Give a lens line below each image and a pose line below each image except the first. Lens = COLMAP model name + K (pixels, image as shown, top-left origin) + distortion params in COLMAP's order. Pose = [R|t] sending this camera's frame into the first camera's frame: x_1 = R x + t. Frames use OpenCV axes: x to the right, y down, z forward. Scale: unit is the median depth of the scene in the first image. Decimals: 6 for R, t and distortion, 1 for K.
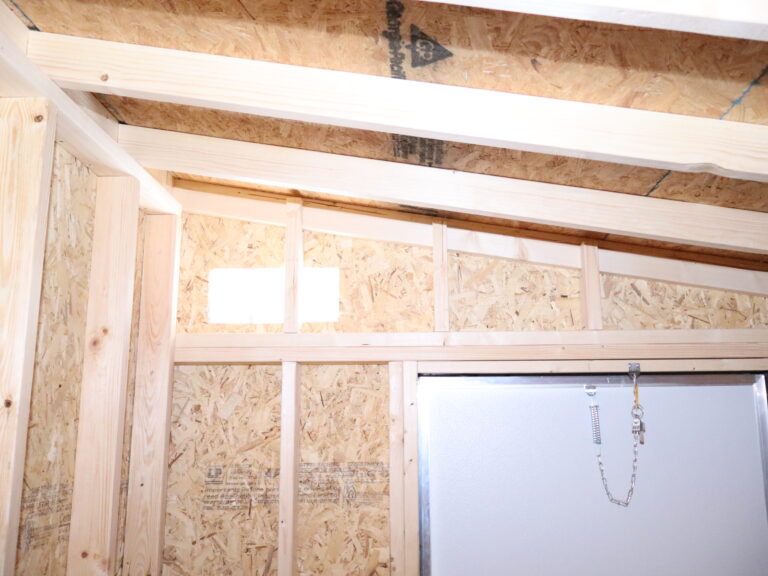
lens RADIAL K [[721.9, 0, 384.2], [0, 721.9, 292.0], [0, 0, 1]] dist [-0.006152, 0.000000]
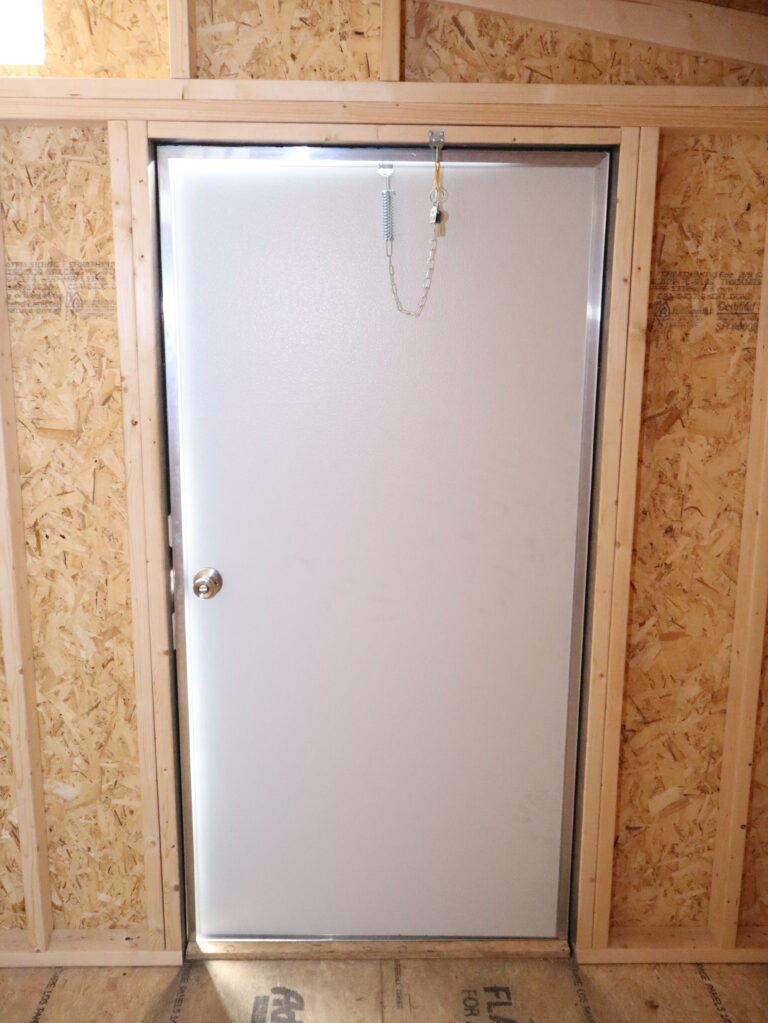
lens RADIAL K [[961.6, 0, 383.6], [0, 961.6, 509.3], [0, 0, 1]] dist [-0.006152, 0.000000]
pose [[0.997604, -0.002497, 0.069132, 0.208590], [-0.025119, 0.918062, 0.395640, 0.062818], [-0.064455, -0.396429, 0.915800, -0.064901]]
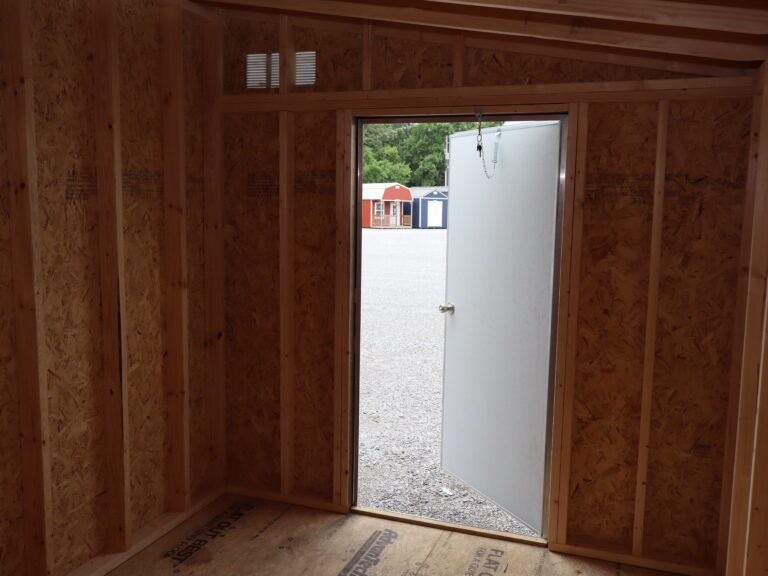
lens RADIAL K [[721.9, 0, 385.1], [0, 721.9, 289.6], [0, 0, 1]] dist [-0.006152, 0.000000]
pose [[0.954026, 0.057447, -0.294168, 0.604834], [0.038554, 0.949786, 0.310516, -0.021489], [0.297235, -0.307582, 0.903905, -0.580683]]
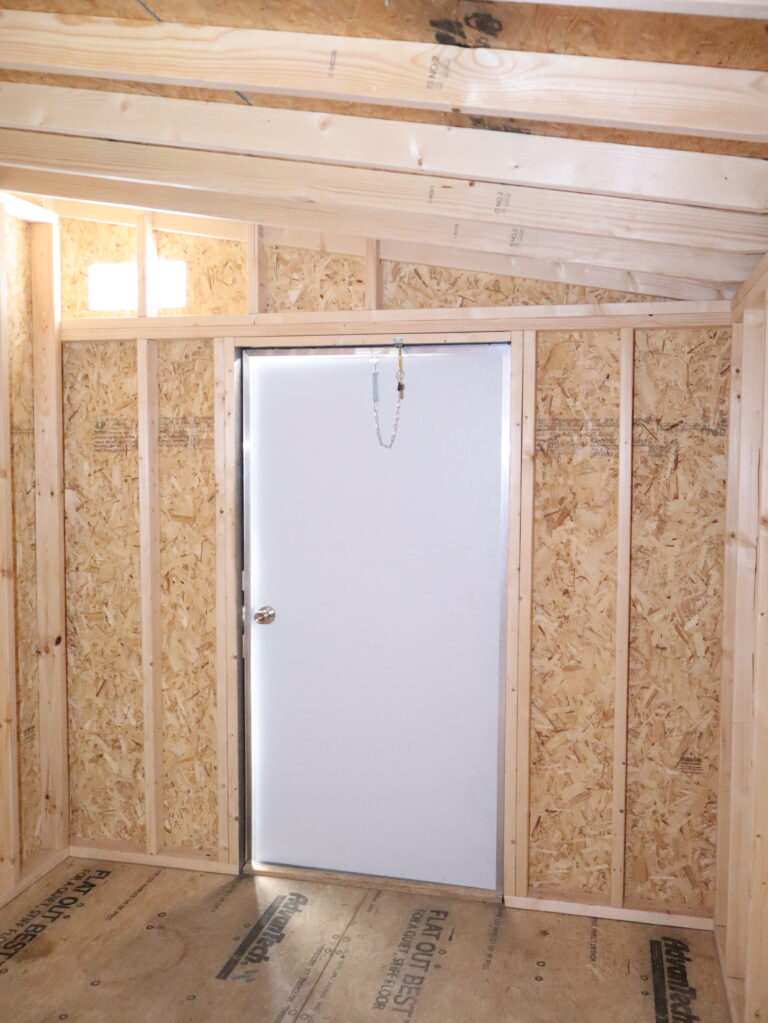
lens RADIAL K [[961.6, 0, 384.8], [0, 961.6, 513.2], [0, 0, 1]] dist [-0.006152, 0.000000]
pose [[0.982389, 0.021208, -0.185638, 0.601617], [0.028887, 0.964352, 0.263041, -0.041993], [0.184599, -0.263771, 0.946756, -0.611450]]
